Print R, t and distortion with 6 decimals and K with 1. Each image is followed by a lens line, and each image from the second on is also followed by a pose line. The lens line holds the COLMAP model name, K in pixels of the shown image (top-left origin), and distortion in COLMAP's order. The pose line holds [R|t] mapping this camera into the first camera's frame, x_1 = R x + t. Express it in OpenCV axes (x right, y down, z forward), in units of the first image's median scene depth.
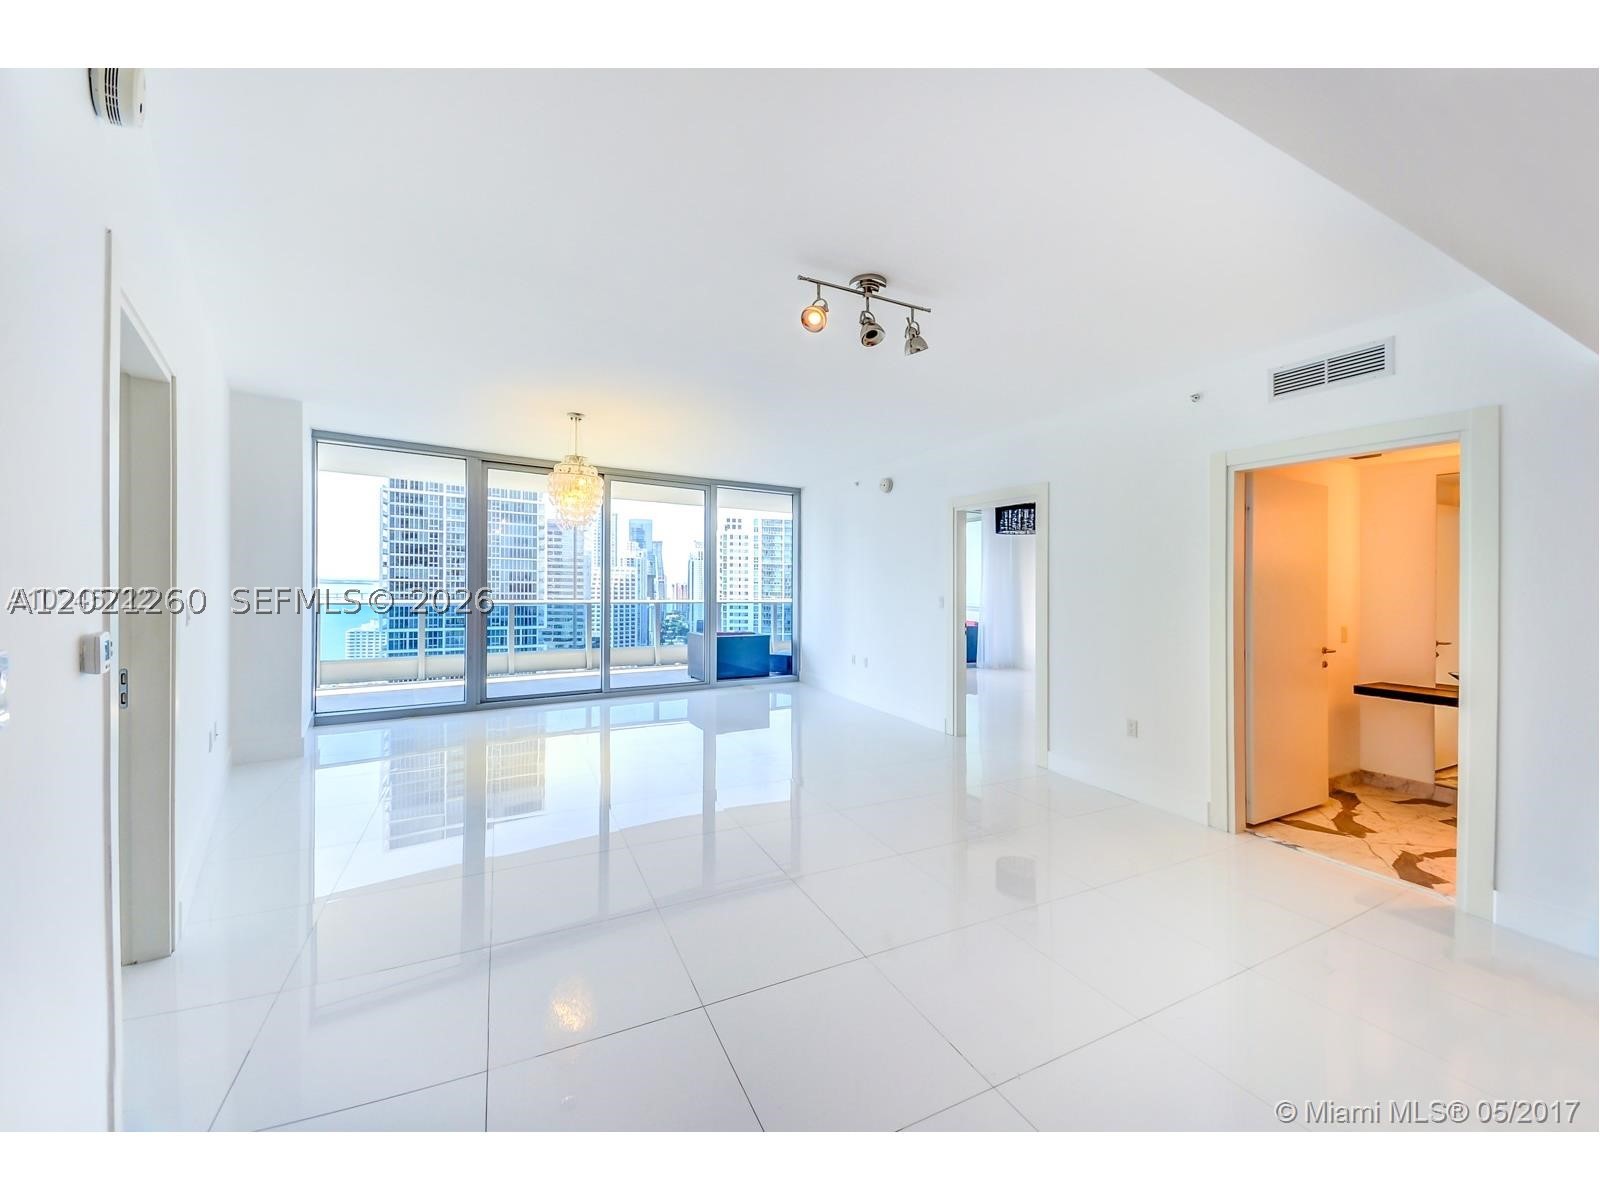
lens RADIAL K [[628.6, 0, 807.3], [0, 628.6, 604.0], [0, 0, 1]] dist [-0.001708, -0.003492]
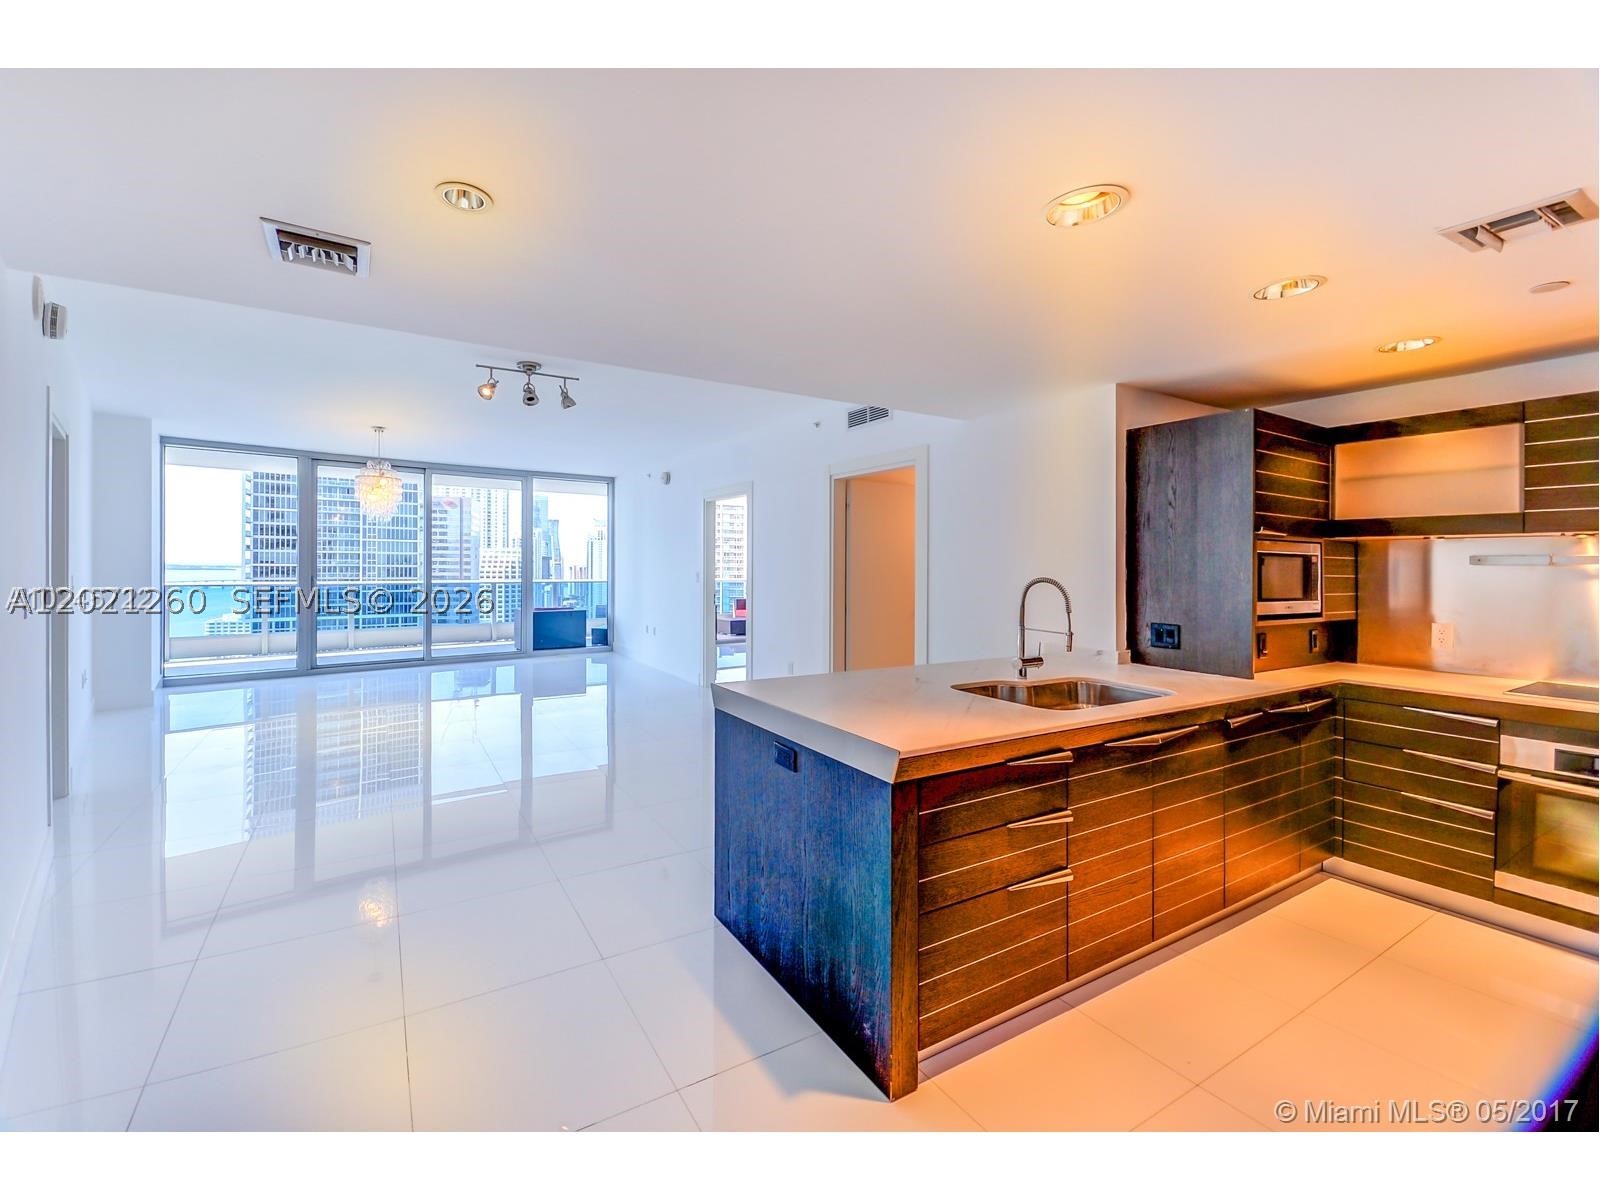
lens RADIAL K [[680.5, 0, 752.4], [0, 680.5, 580.4], [0, 0, 1]] dist [-0.013766, -0.002454]
pose [[0.998719, -0.010769, 0.049433, 0.204010], [0.011206, 0.999900, -0.008570, 0.012780], [-0.049336, 0.009113, 0.998741, -0.248947]]
